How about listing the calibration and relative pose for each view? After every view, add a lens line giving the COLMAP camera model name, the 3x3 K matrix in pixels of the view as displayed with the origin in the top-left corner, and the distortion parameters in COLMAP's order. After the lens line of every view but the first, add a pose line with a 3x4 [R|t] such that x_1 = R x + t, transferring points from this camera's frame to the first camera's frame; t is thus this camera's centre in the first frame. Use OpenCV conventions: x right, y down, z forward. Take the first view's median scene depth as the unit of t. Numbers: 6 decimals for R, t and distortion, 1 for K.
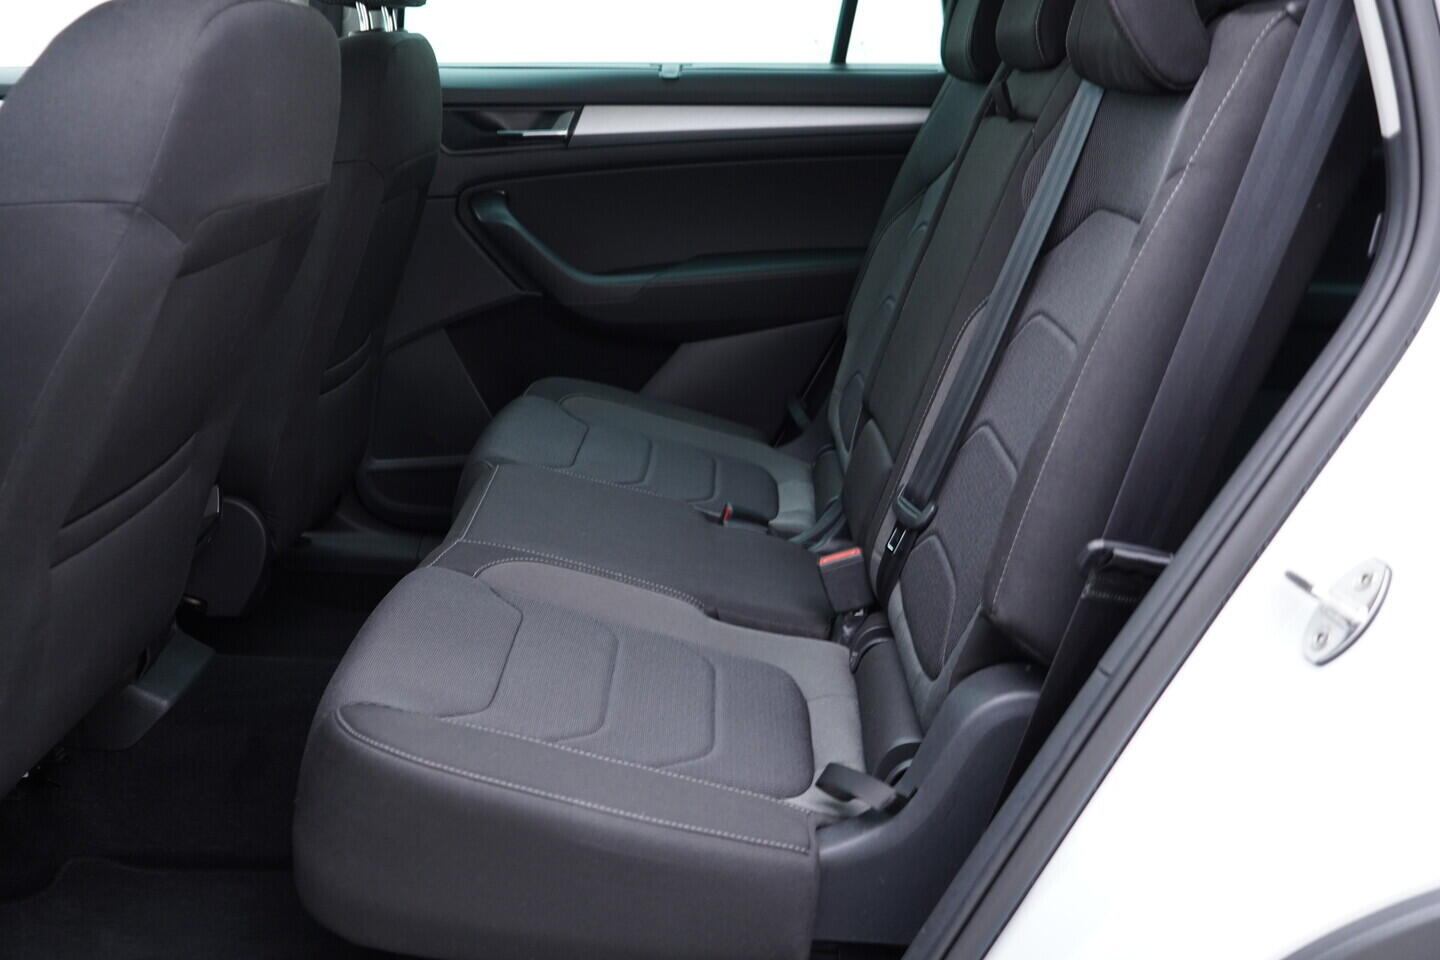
lens RADIAL K [[1472.7, 0, 720.0], [0, 1472.7, 480.0], [0, 0, 1]] dist [-0.004851, 0.039130]
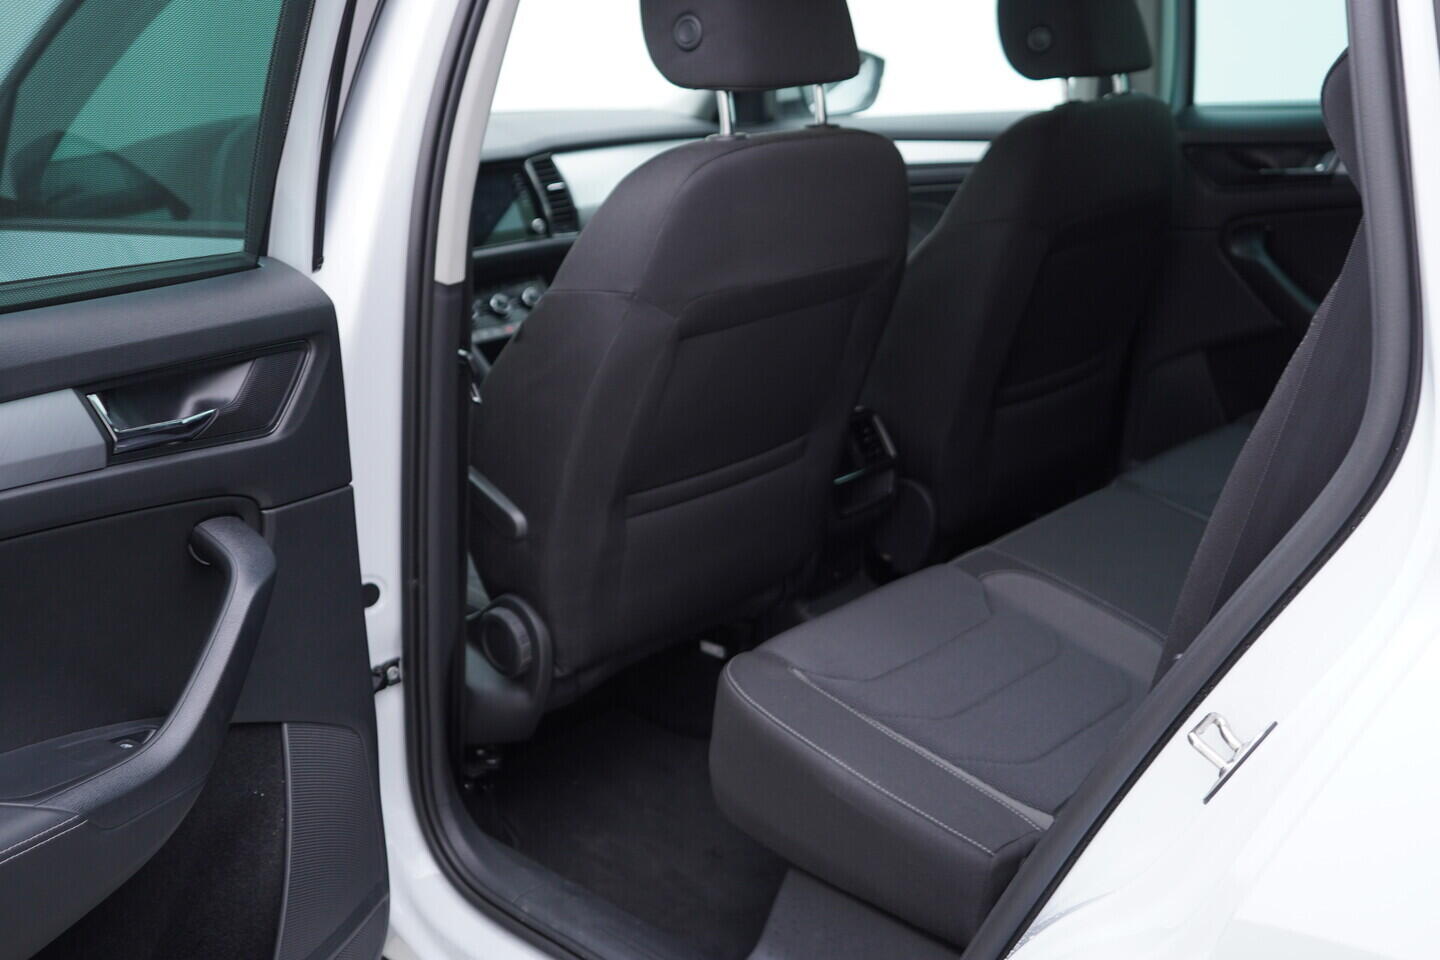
lens RADIAL K [[1472.7, 0, 720.0], [0, 1472.7, 480.0], [0, 0, 1]] dist [-0.004851, 0.039130]
pose [[0.716459, 0.145899, -0.682202, 0.691480], [-0.122850, 0.988991, 0.082492, -0.124823], [0.686727, 0.024706, 0.726496, -0.041110]]
